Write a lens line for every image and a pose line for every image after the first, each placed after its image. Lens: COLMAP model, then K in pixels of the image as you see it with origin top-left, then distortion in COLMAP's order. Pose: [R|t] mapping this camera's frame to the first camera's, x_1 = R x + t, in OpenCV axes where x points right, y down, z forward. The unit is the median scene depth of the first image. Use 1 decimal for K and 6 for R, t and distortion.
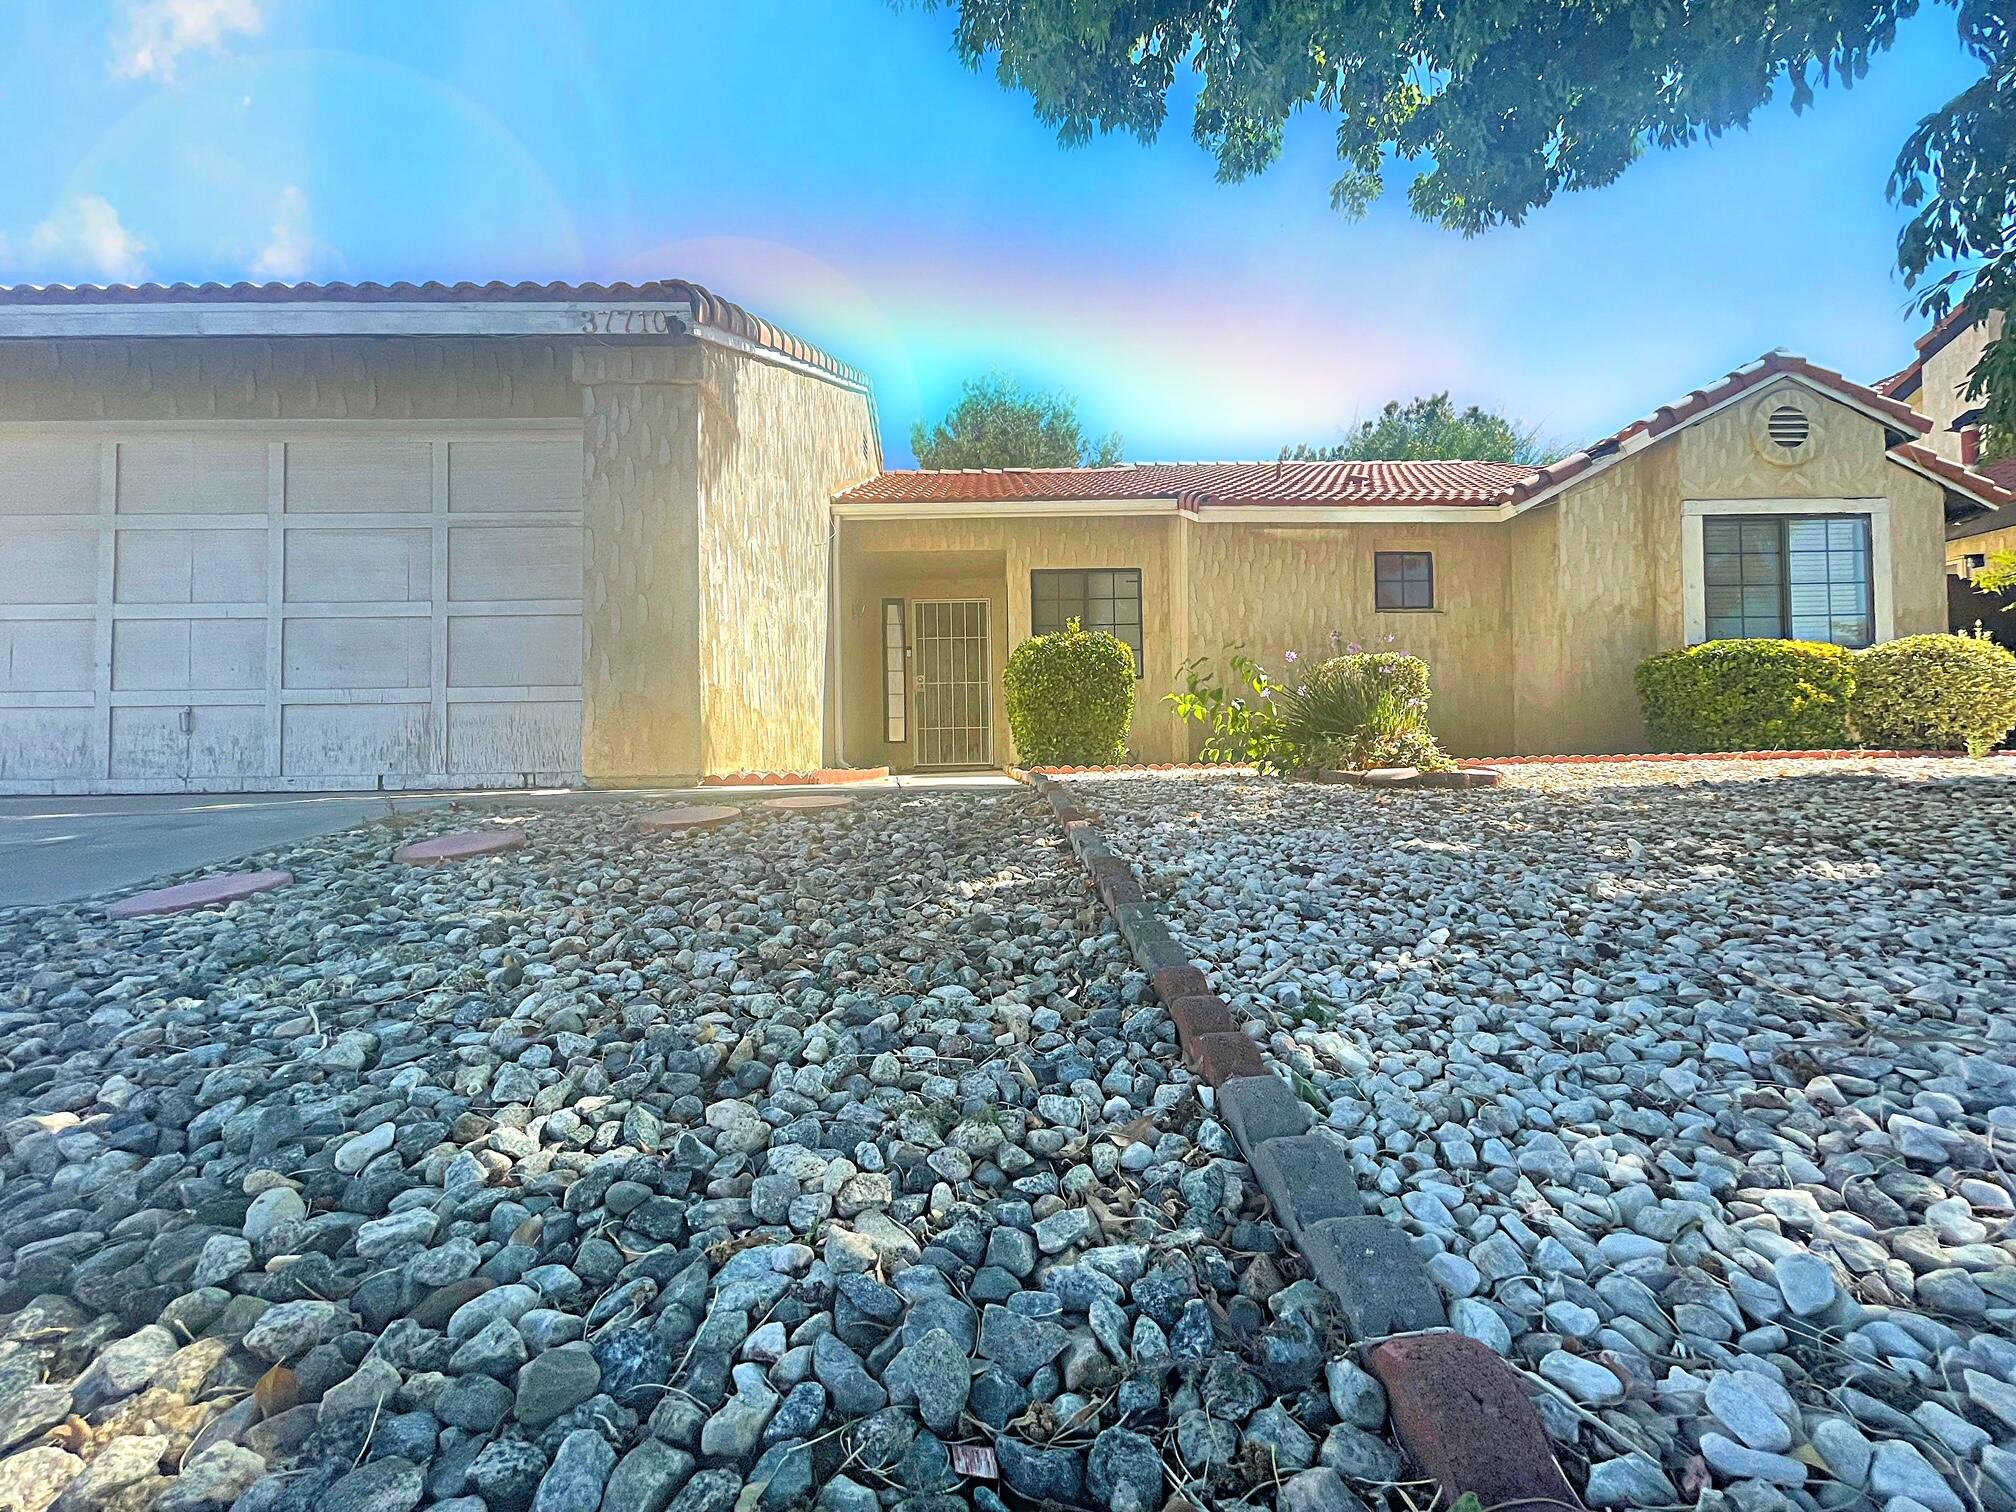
lens RADIAL K [[814.1, 0, 1013.1], [0, 814.1, 754.1], [0, 0, 1]] dist [-0.002907, 0.001262]
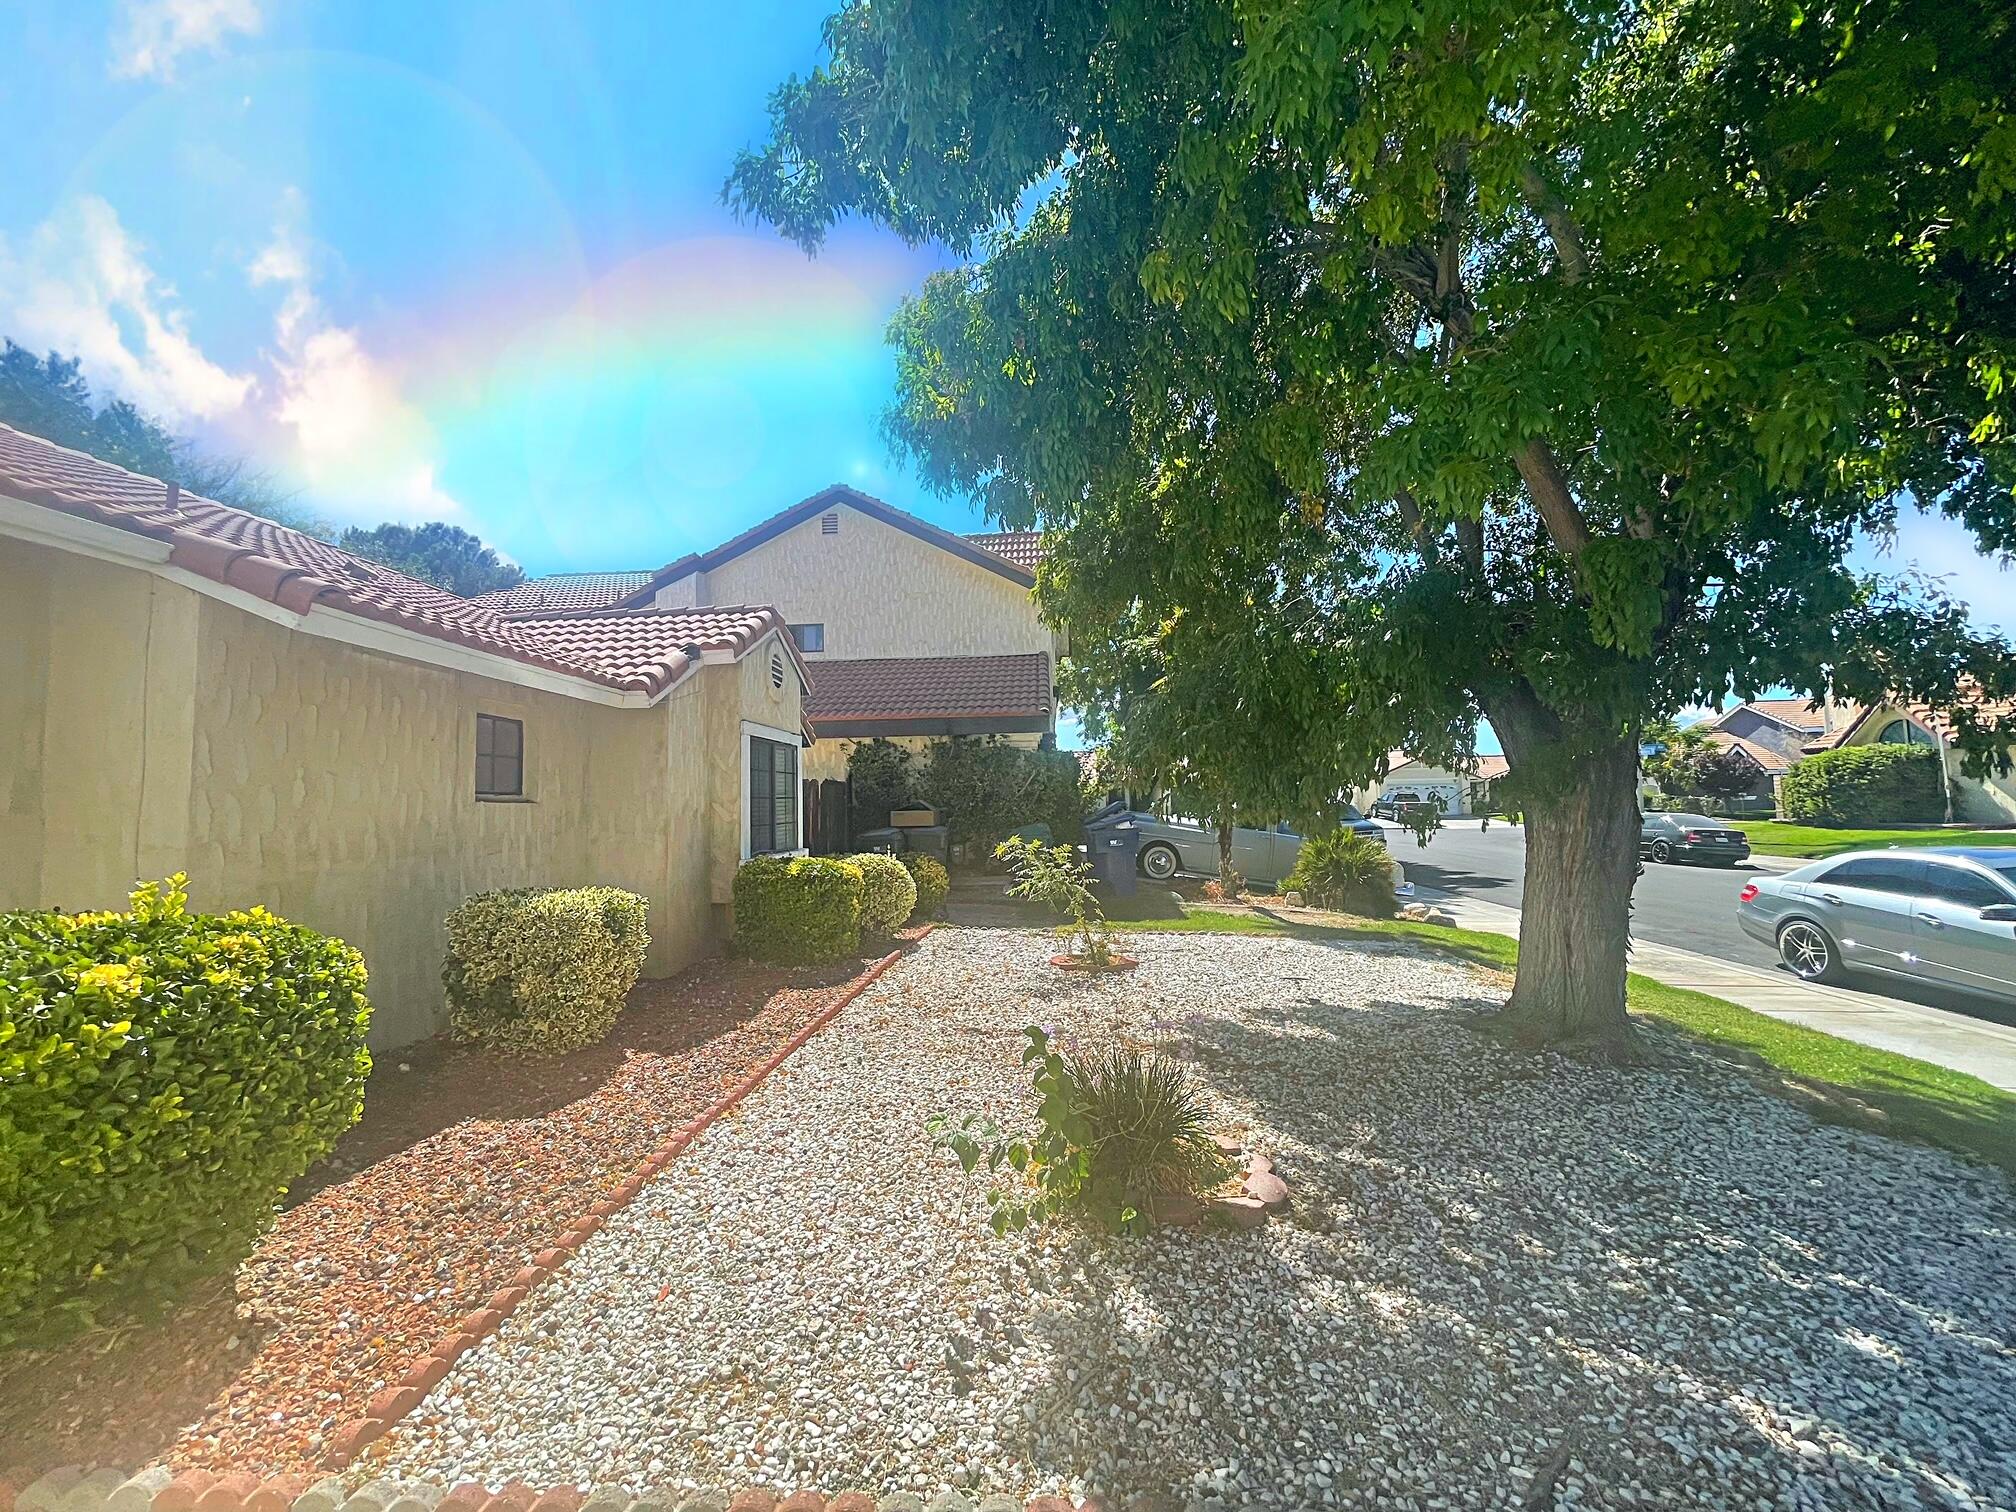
lens RADIAL K [[814.1, 0, 969.7], [0, 814.1, 767.1], [0, 0, 1]] dist [-0.002907, 0.001262]
pose [[0.114542, 0.061669, 0.991502, -0.215924], [-0.000727, 0.998076, -0.061994, -0.174633], [-0.993418, 0.006380, 0.114367, 0.546335]]
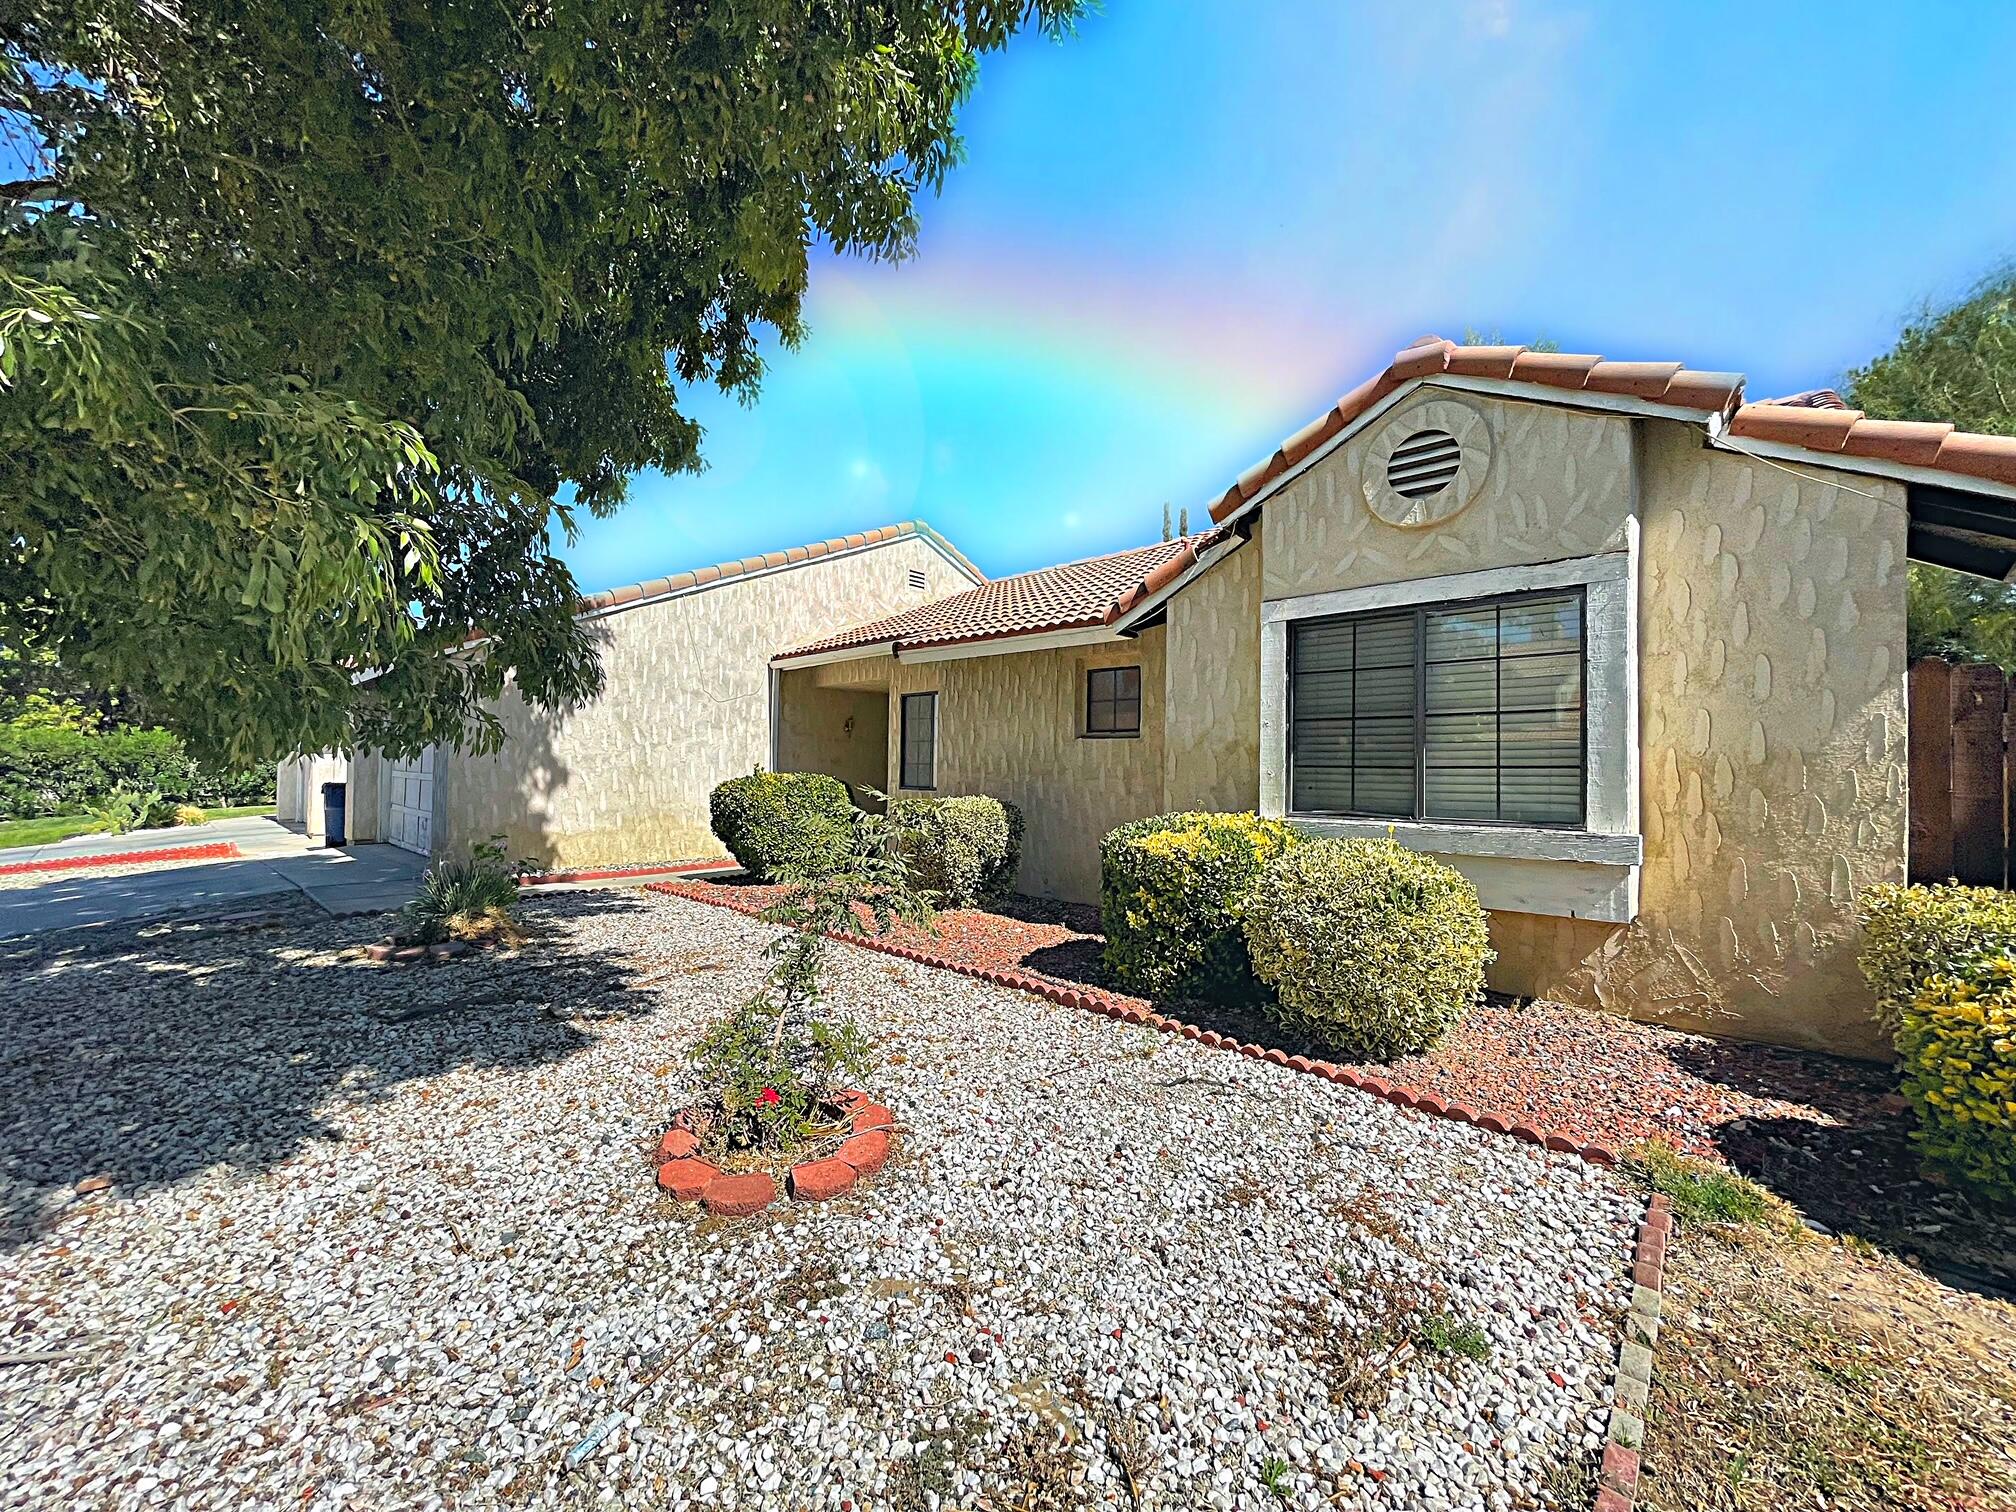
lens RADIAL K [[814.1, 0, 1006.4], [0, 814.1, 749.9], [0, 0, 1]] dist [-0.002907, 0.001262]
pose [[0.704520, 0.010792, -0.709602, 1.132605], [-0.021658, 0.999746, -0.006298, -0.167171], [0.709354, 0.019806, 0.704574, 0.328509]]
